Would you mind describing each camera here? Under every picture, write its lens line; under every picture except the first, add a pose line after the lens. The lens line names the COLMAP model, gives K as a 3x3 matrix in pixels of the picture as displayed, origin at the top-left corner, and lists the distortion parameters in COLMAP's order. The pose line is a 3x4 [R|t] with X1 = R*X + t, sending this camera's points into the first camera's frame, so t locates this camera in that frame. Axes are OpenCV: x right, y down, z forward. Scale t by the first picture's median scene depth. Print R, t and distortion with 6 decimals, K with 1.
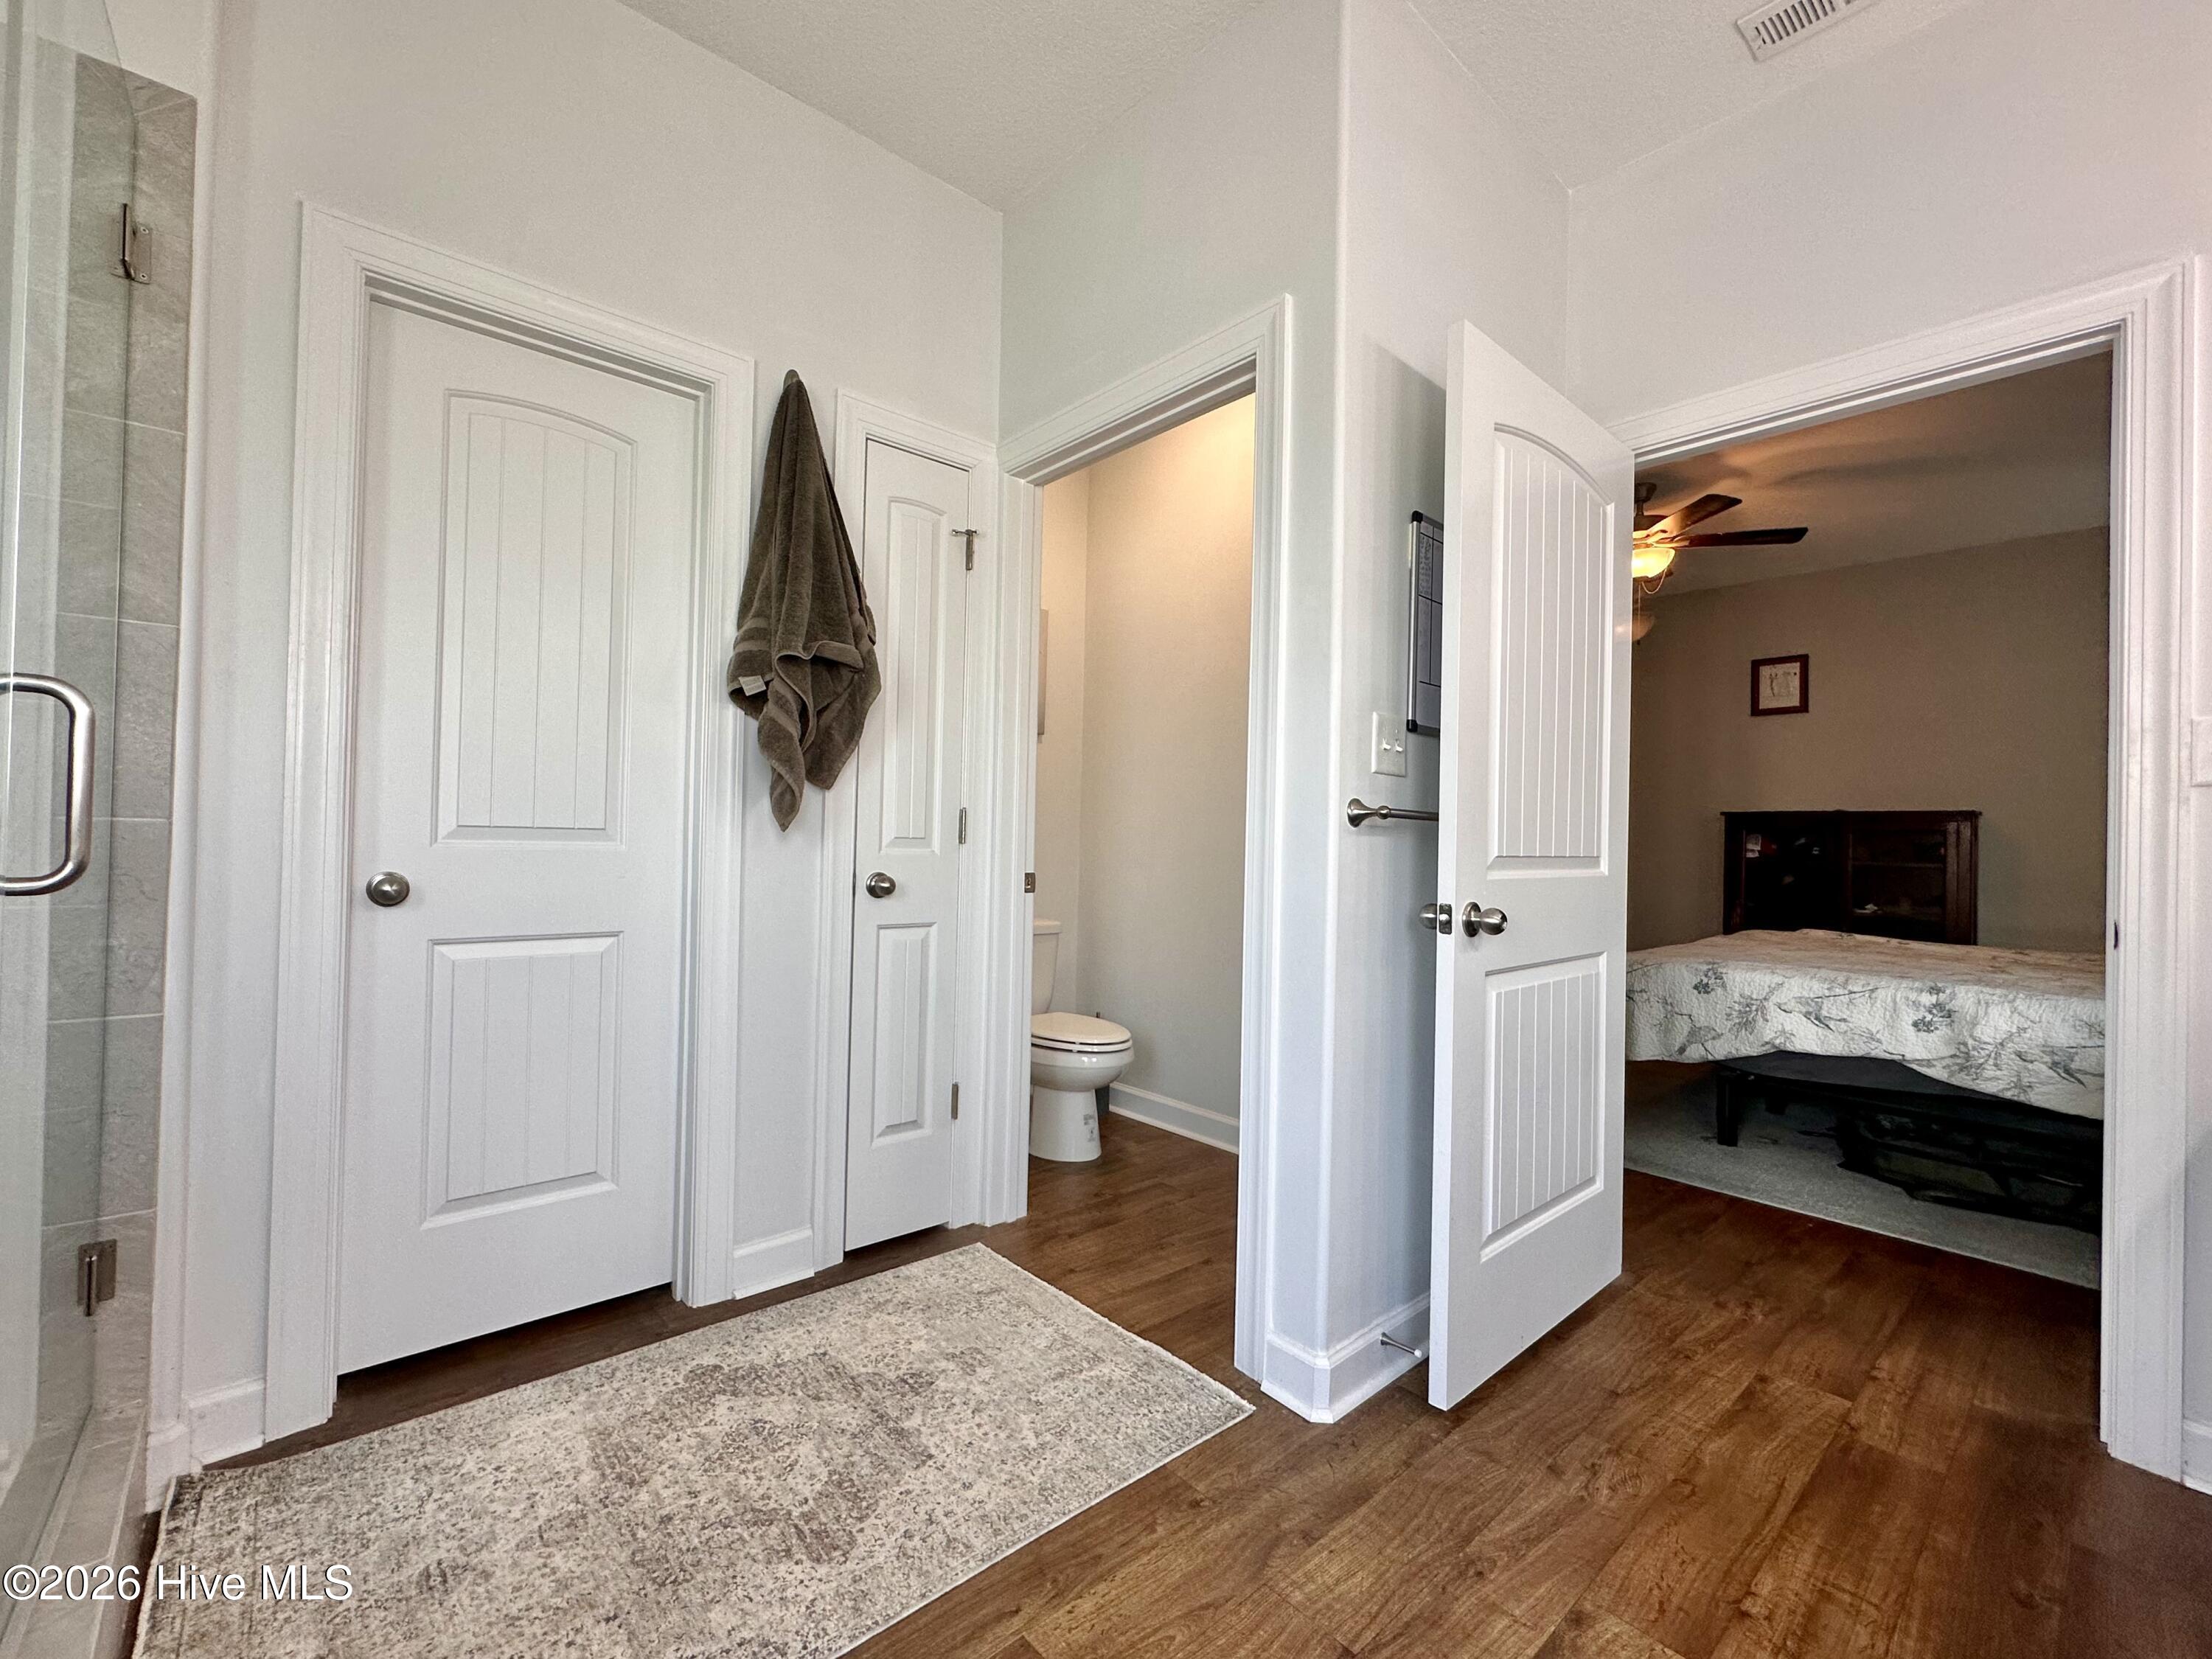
lens RADIAL K [[918.6, 0, 1106.0], [0, 918.6, 829.5], [0, 0, 1]] dist [-0.018945, 0.000277]
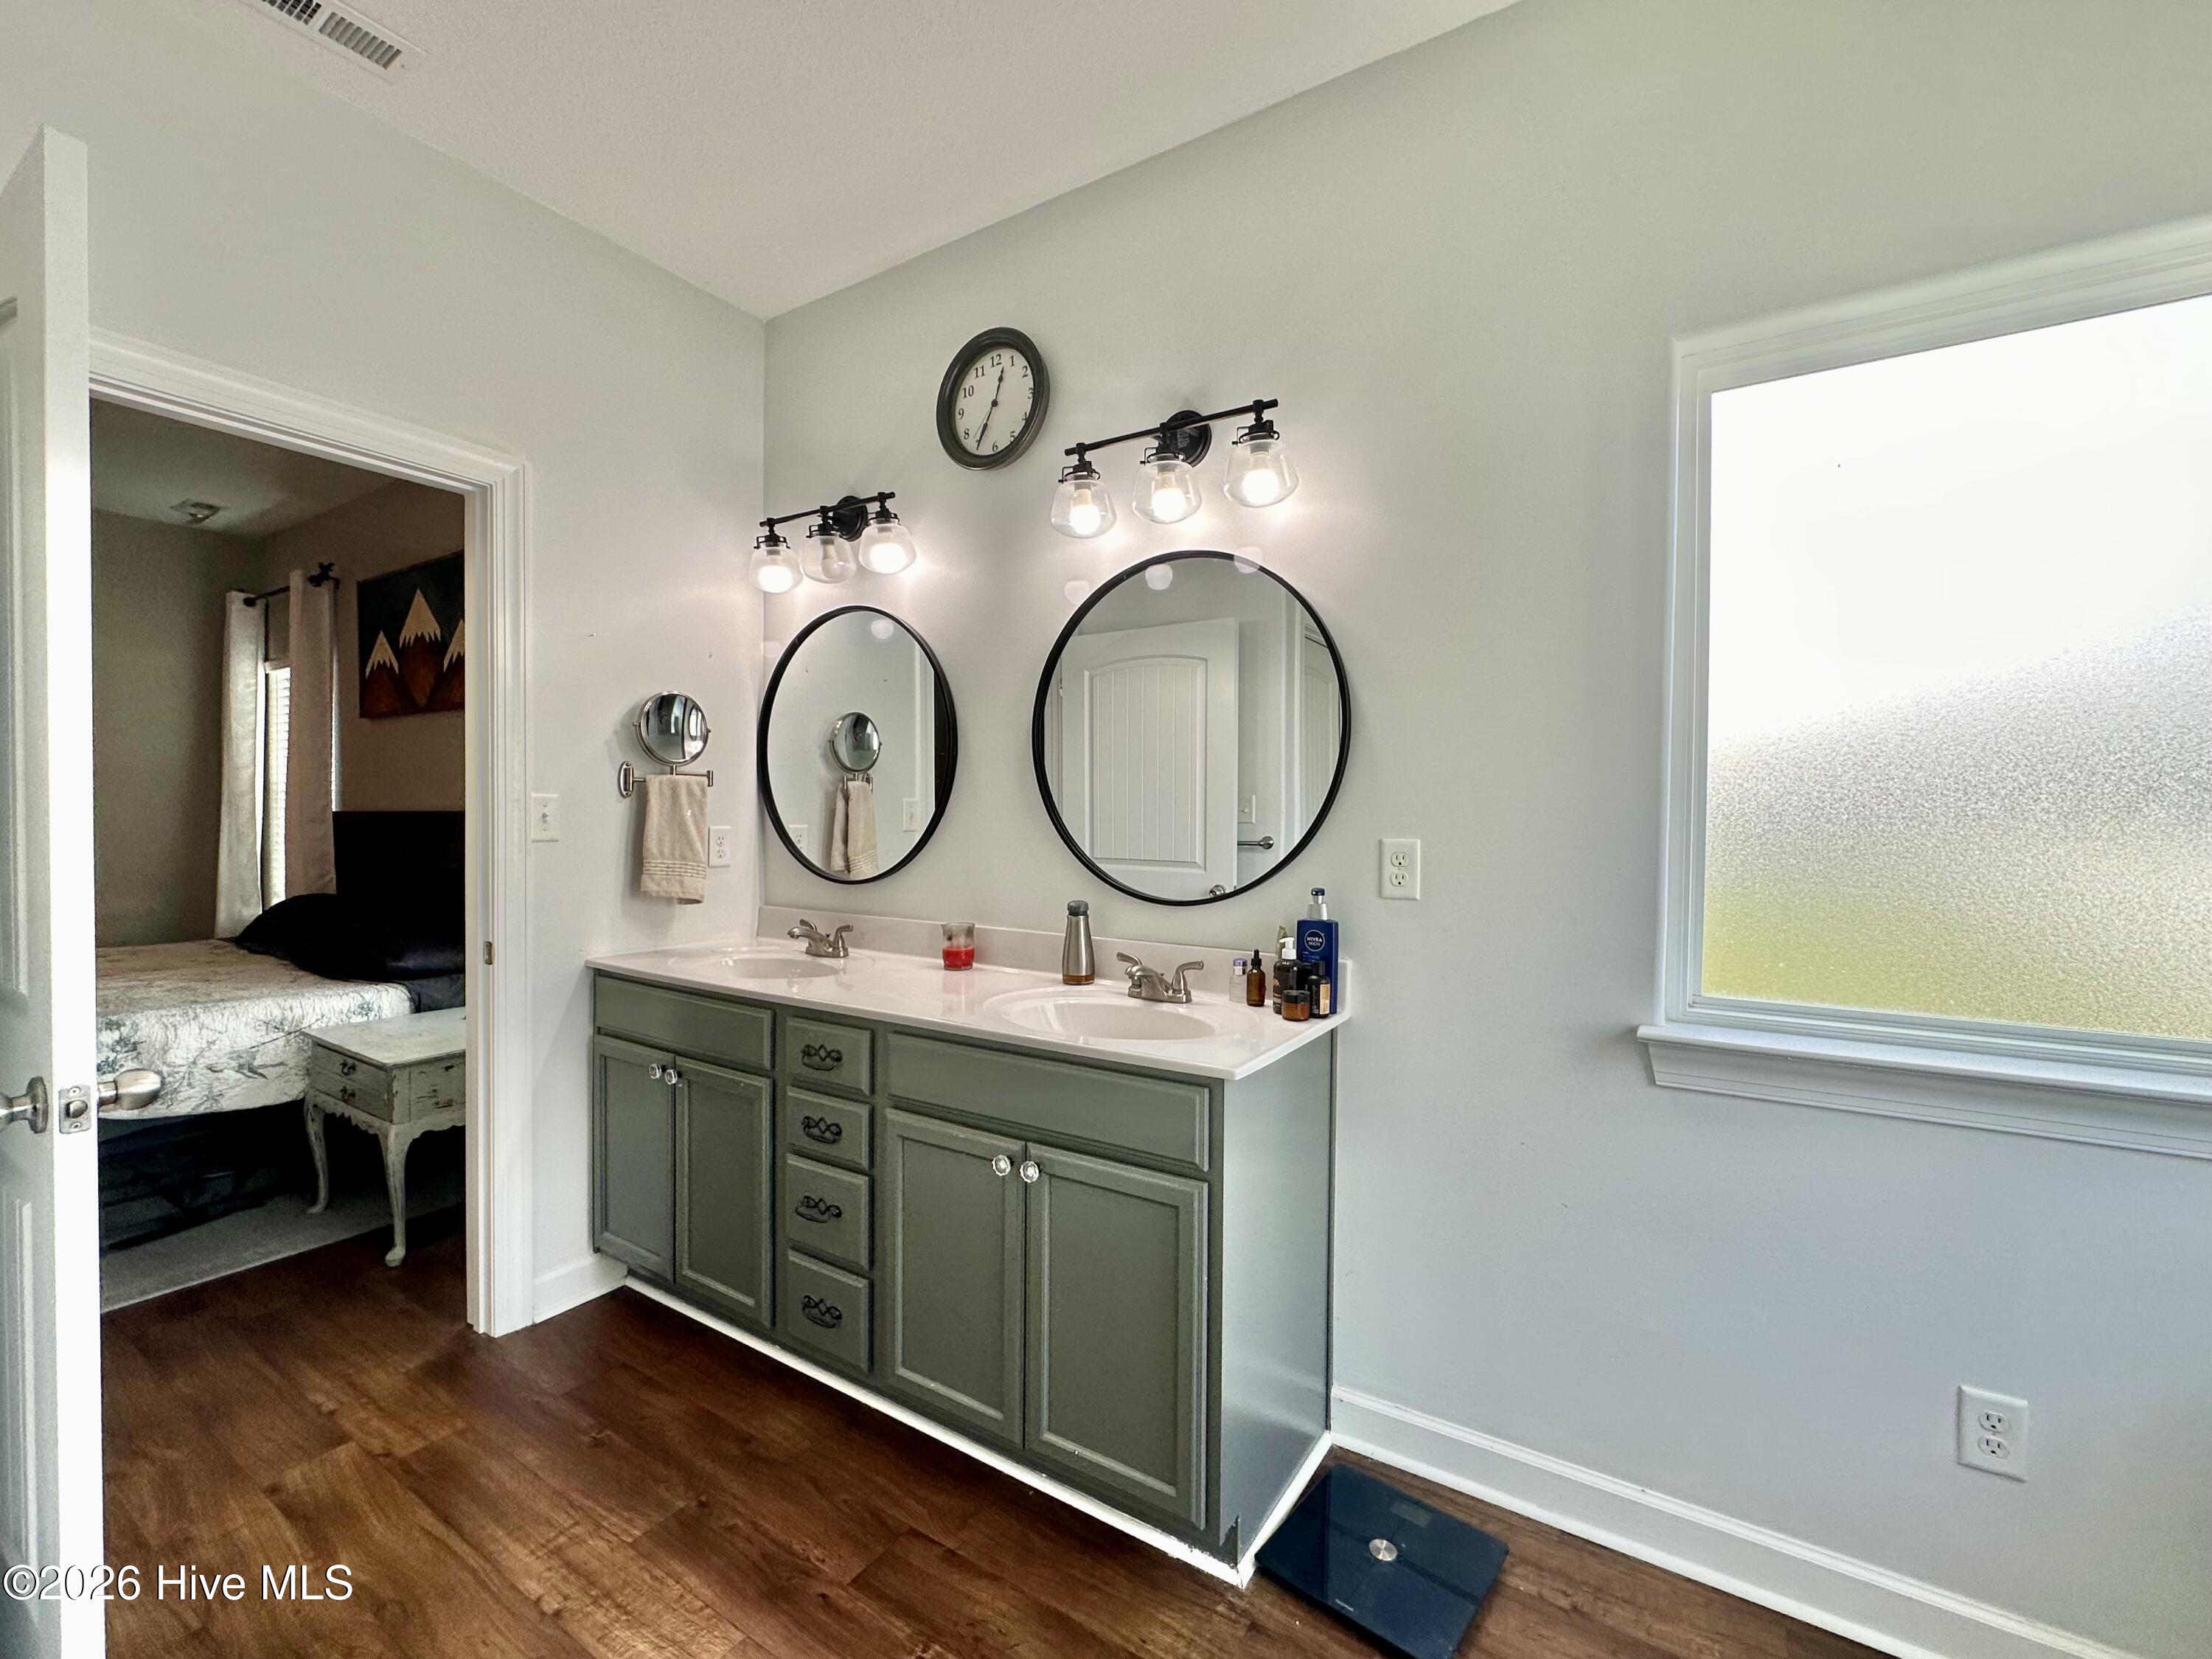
lens RADIAL K [[918.6, 0, 1106.0], [0, 918.6, 829.5], [0, 0, 1]] dist [-0.018945, 0.000277]
pose [[-0.291017, -0.044537, 0.955681, -0.485588], [-0.025038, 0.998928, 0.038928, -0.165870], [-0.956390, -0.012600, -0.291820, 0.606085]]
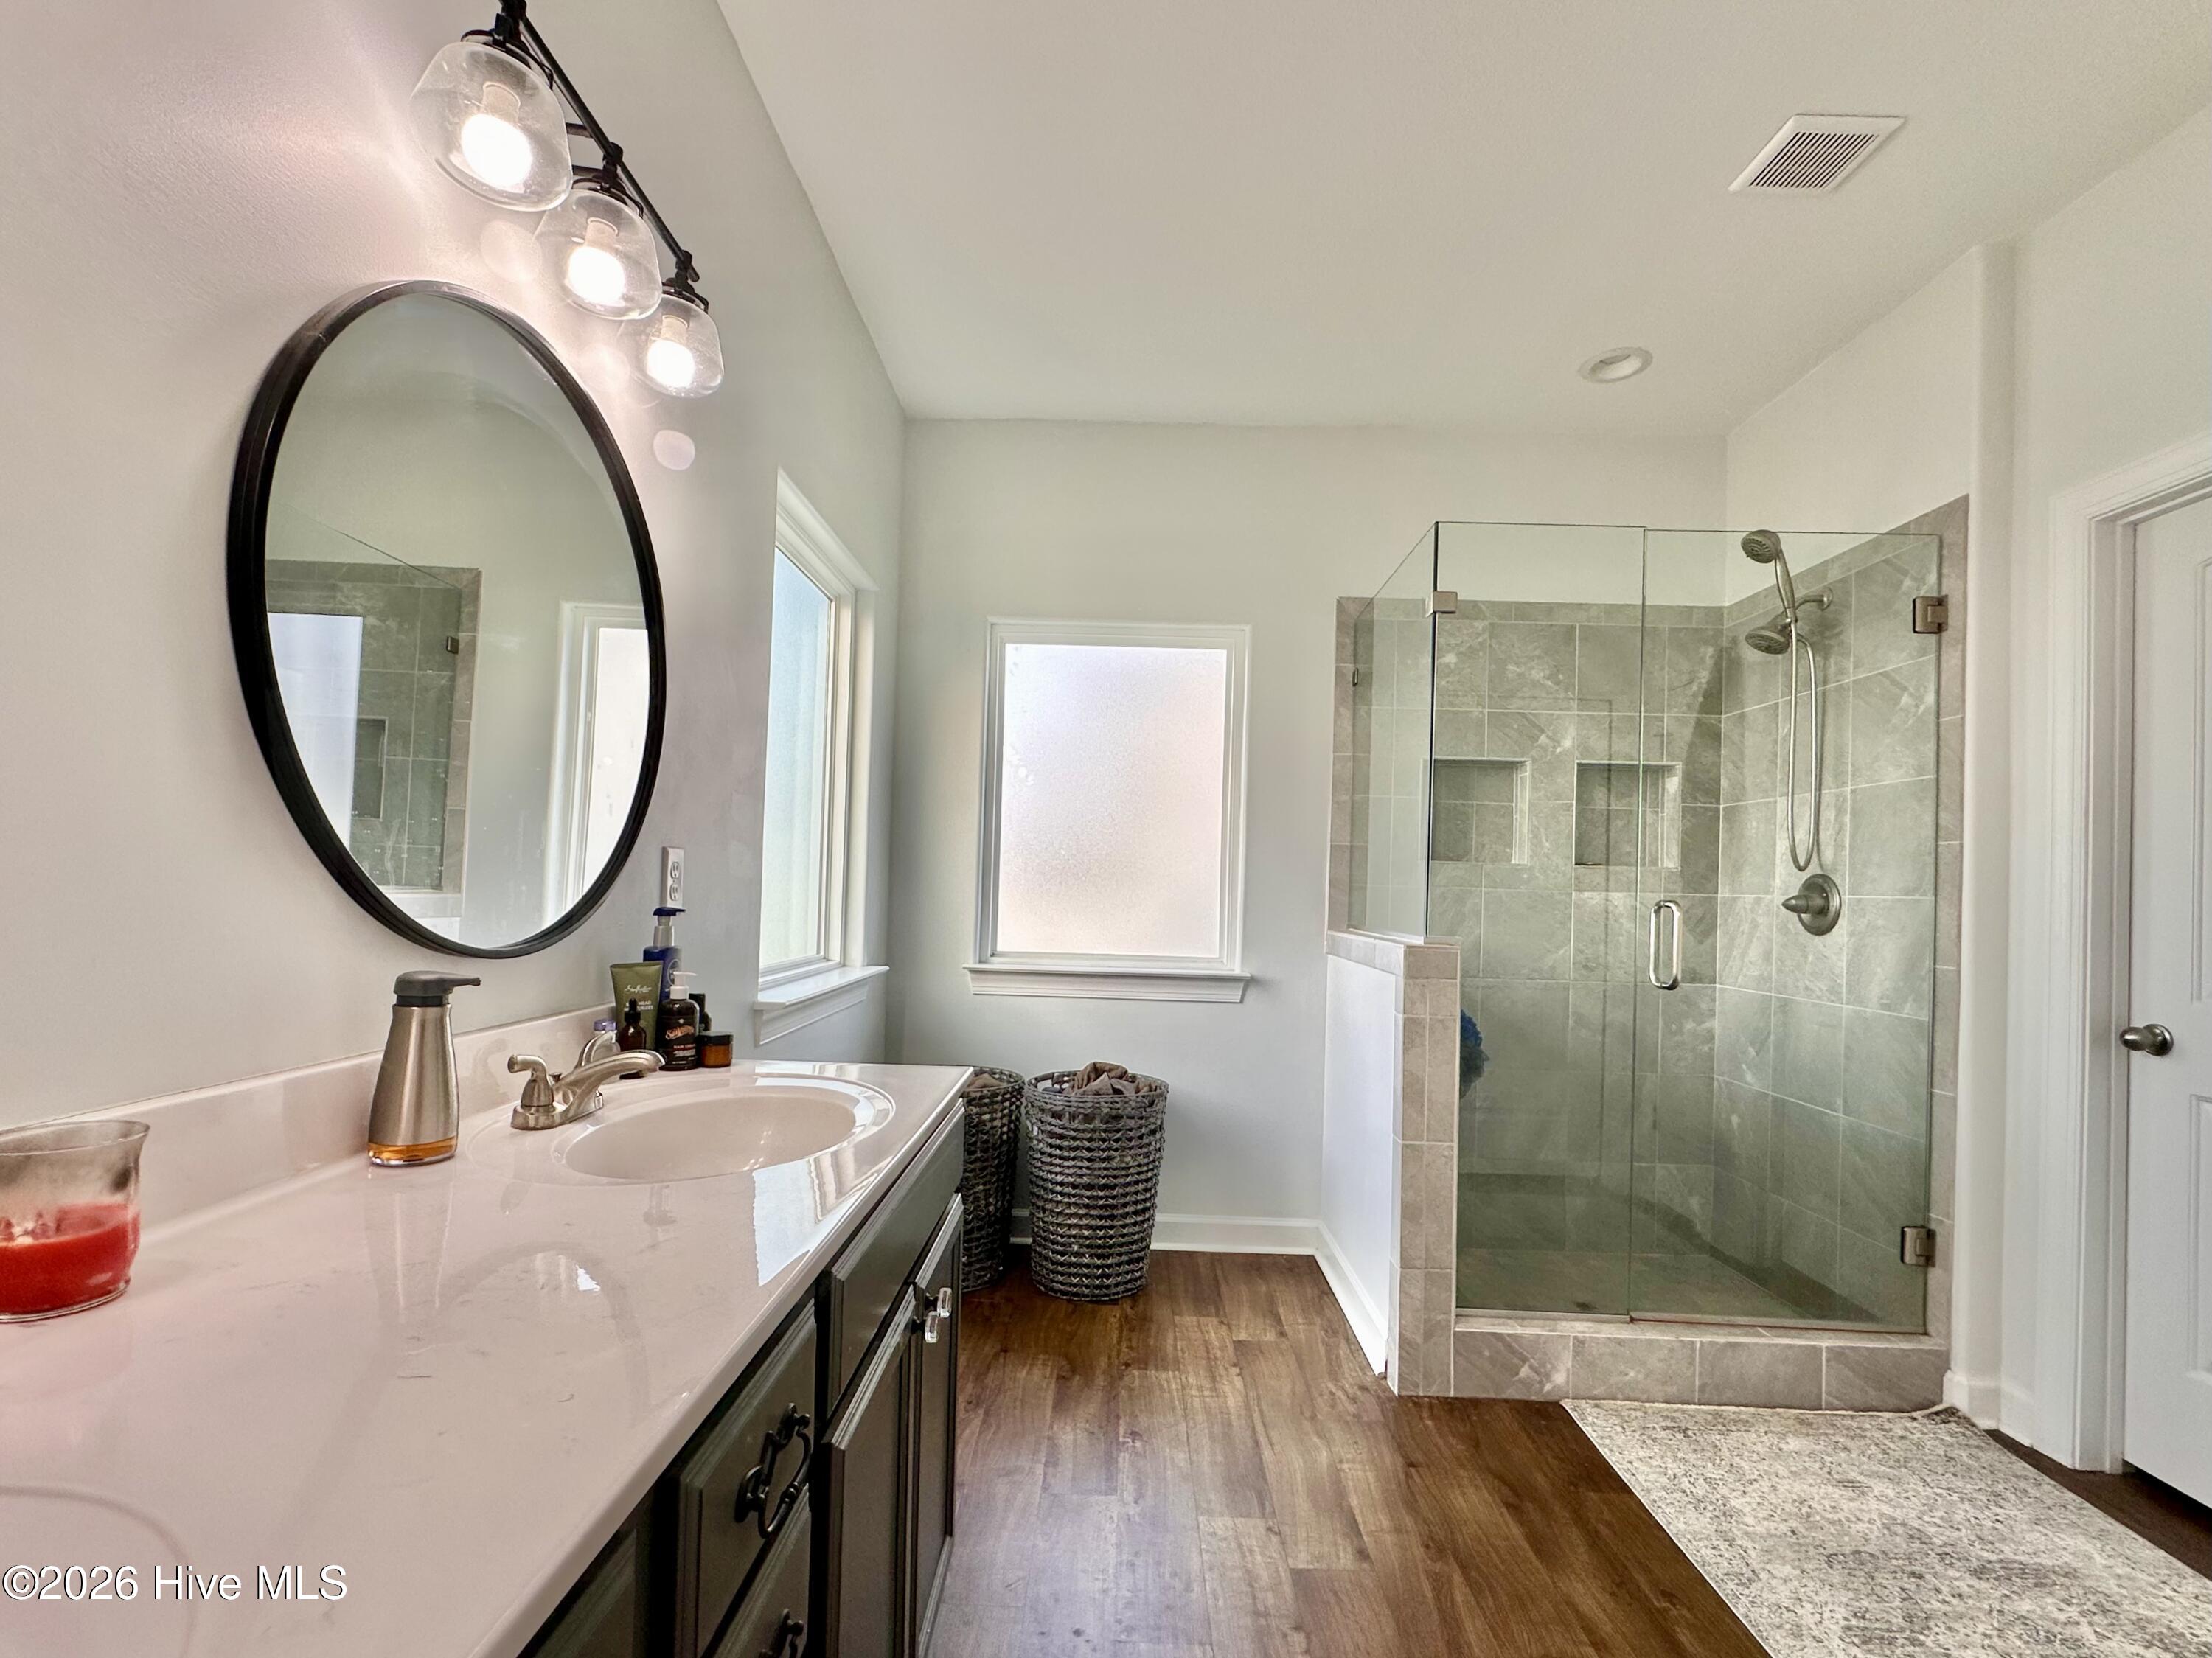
lens RADIAL K [[1036.0, 0, 1106.0], [0, 1036.0, 829.0], [0, 0, 1]] dist [0.000935, 0.000298]
pose [[-0.659101, -0.099952, -0.745382, 2.309909], [-0.057210, 0.994921, -0.082826, -0.026714], [0.749875, -0.011947, -0.661472, 1.988537]]
